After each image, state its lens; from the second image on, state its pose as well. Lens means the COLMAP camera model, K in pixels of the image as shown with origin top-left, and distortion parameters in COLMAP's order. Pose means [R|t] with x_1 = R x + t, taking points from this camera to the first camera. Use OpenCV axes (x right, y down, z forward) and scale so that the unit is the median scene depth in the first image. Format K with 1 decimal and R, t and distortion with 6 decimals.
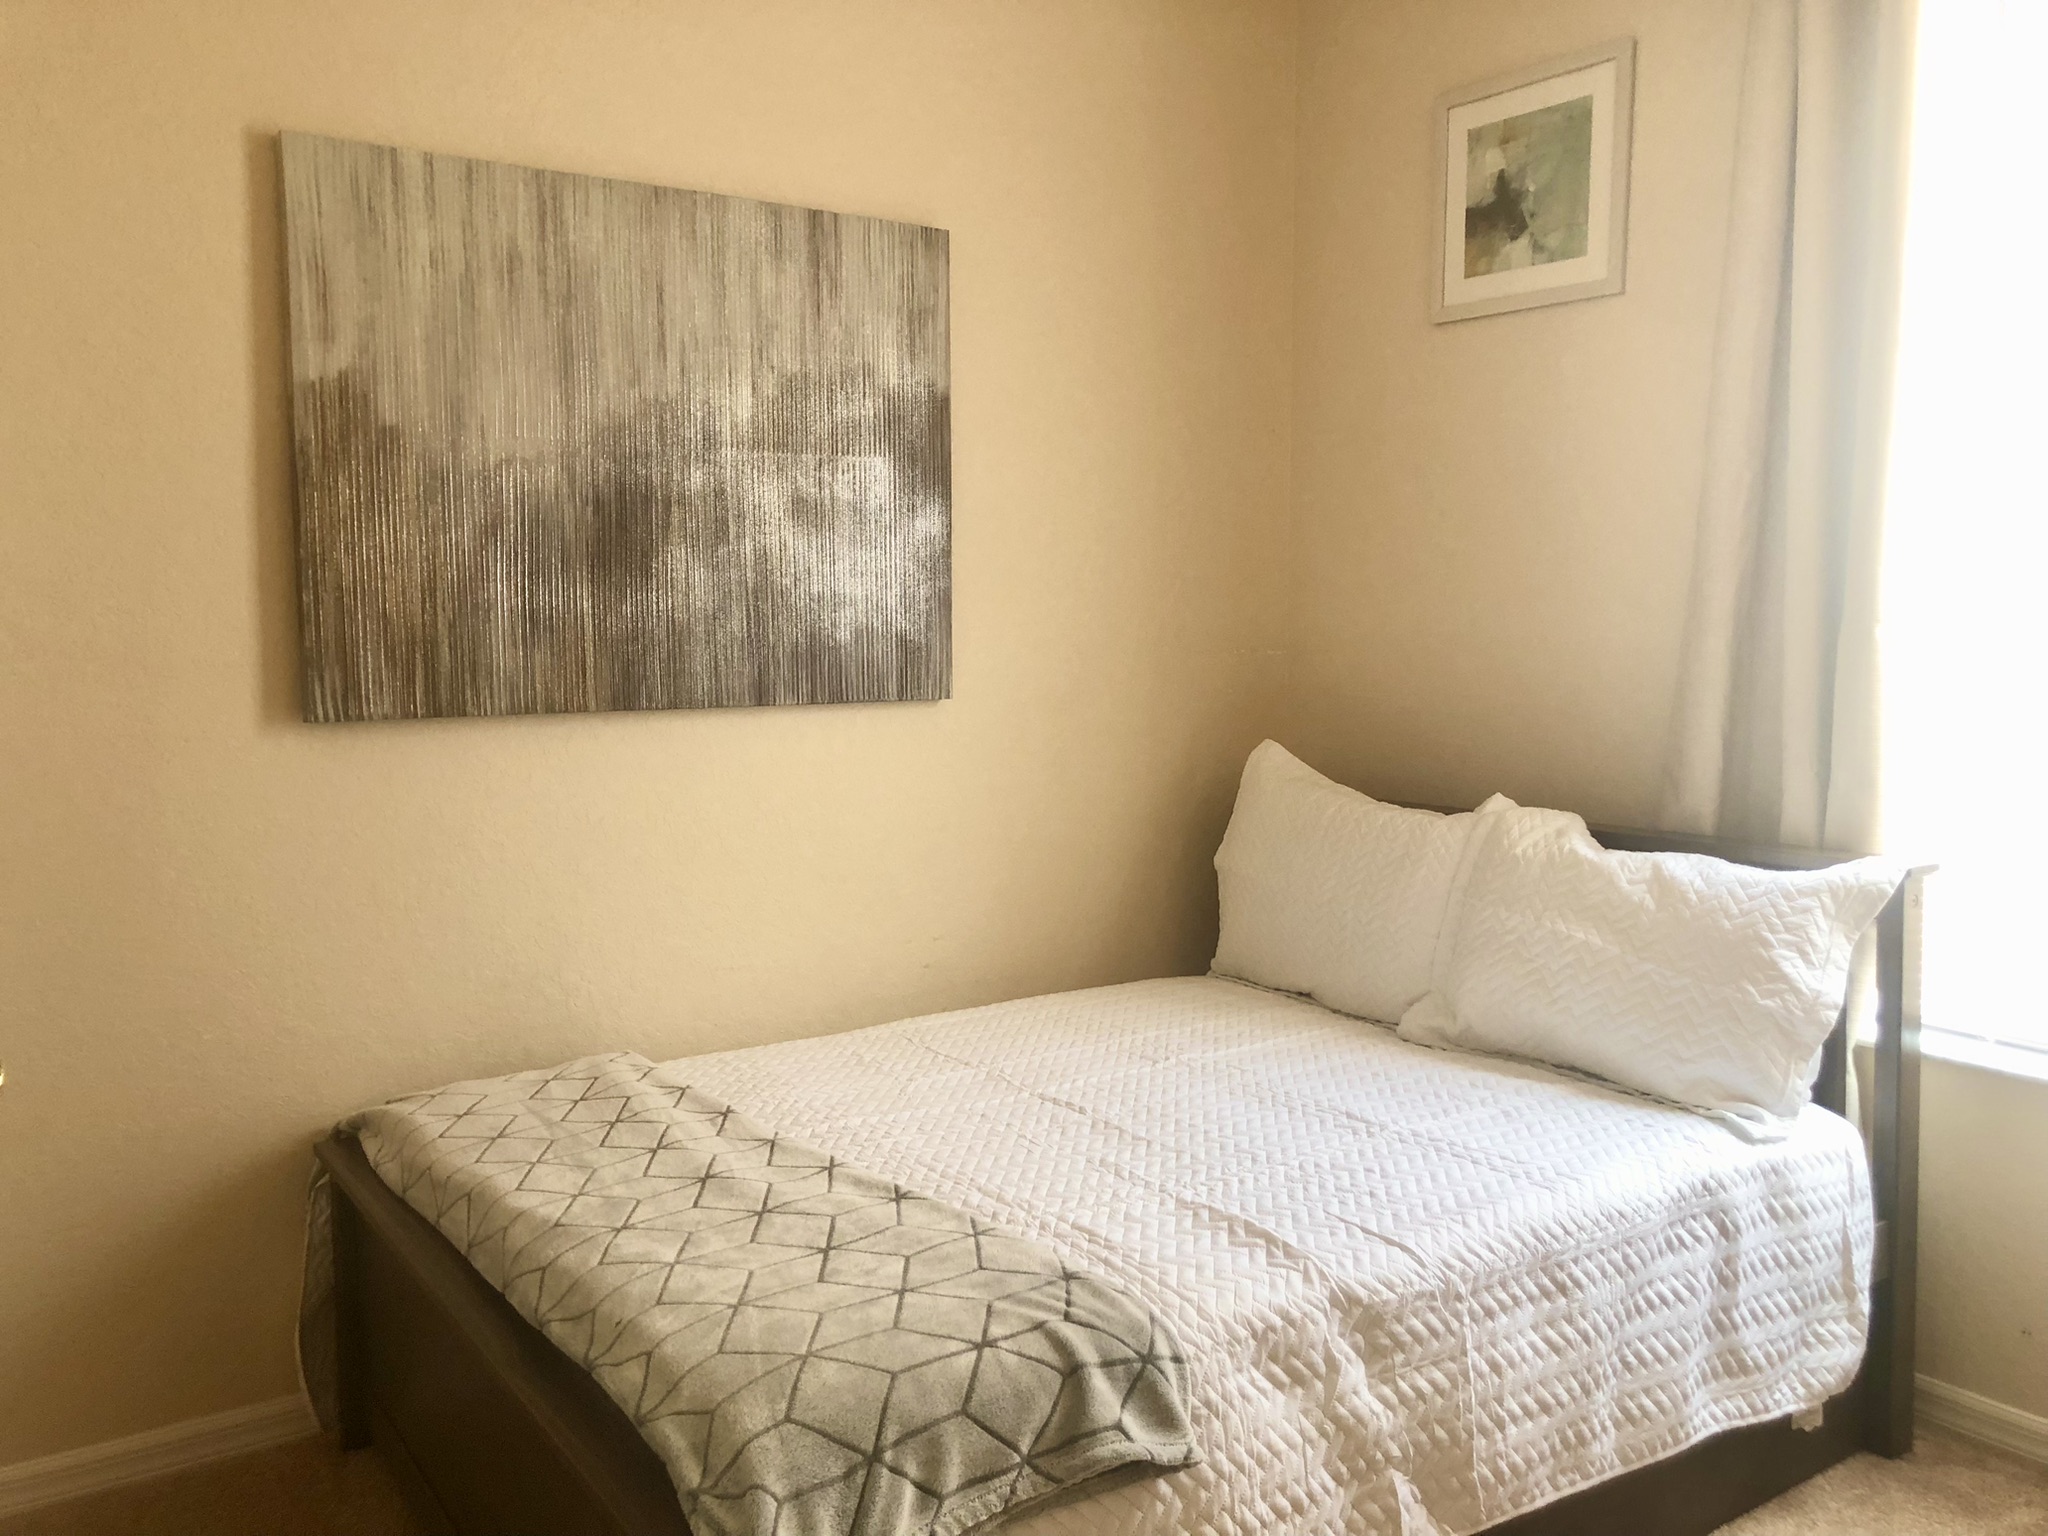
lens RADIAL K [[1688.2, 0, 1039.2], [0, 1688.2, 768.6], [0, 0, 1]] dist [0.027752, -0.042915]
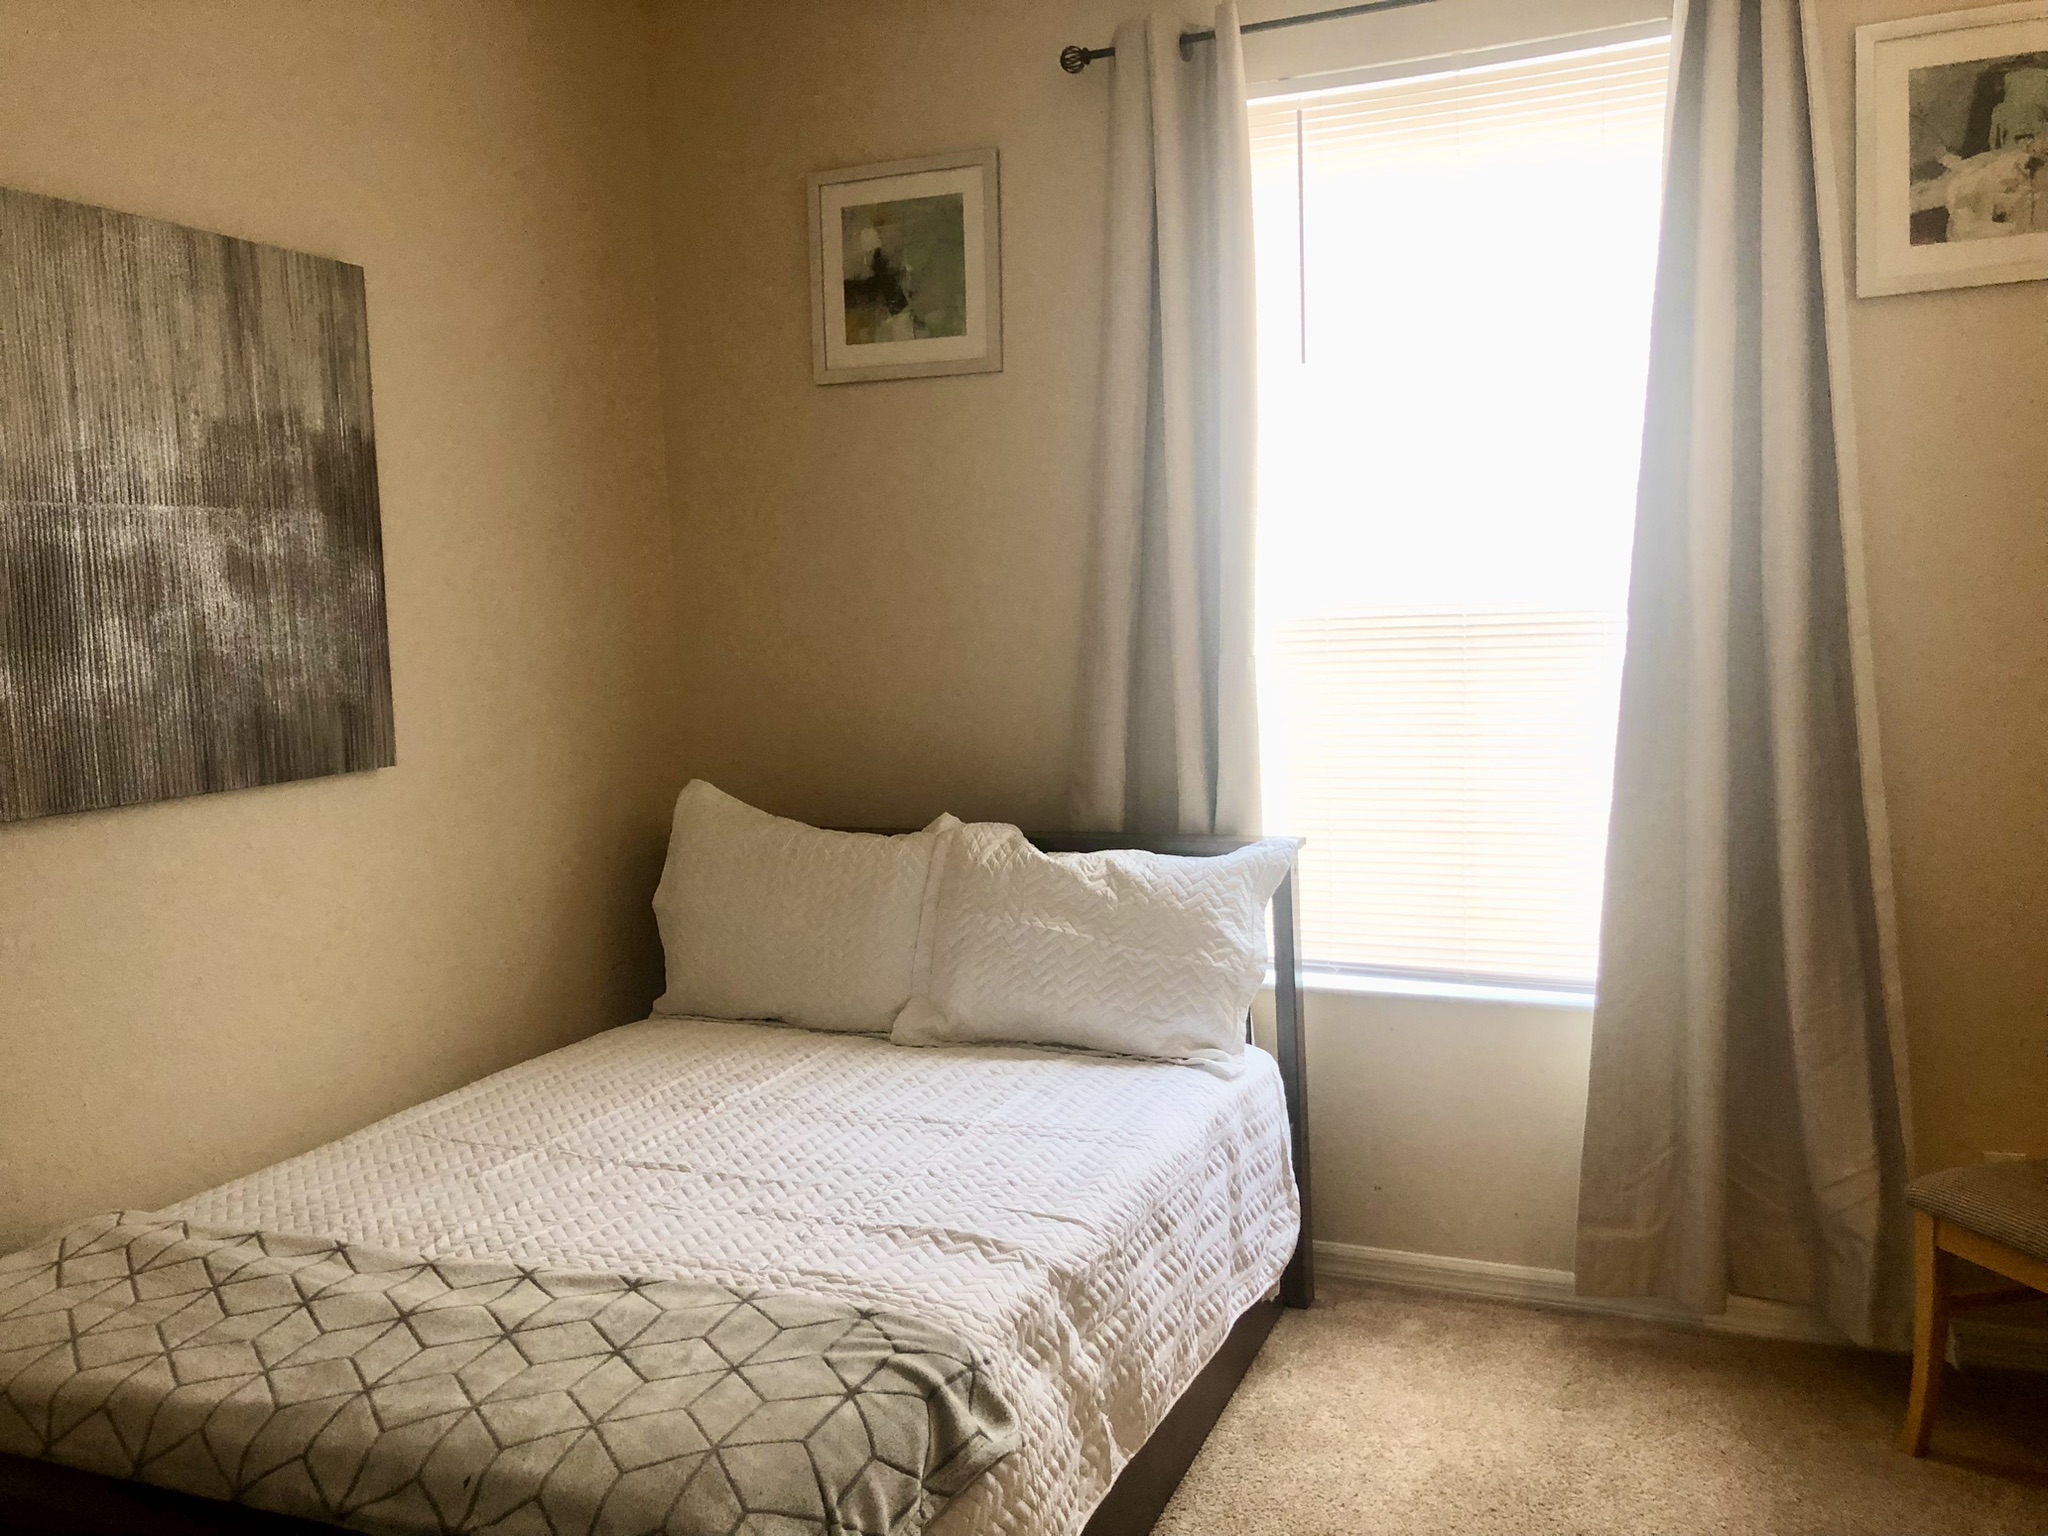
lens RADIAL K [[1688.2, 0, 1041.4], [0, 1688.2, 759.9], [0, 0, 1]] dist [0.027752, -0.042915]
pose [[0.847731, -0.077900, 0.524676, -0.304544], [0.079852, 0.996627, 0.018954, -0.042751], [-0.524382, 0.025828, 0.851091, 0.018985]]
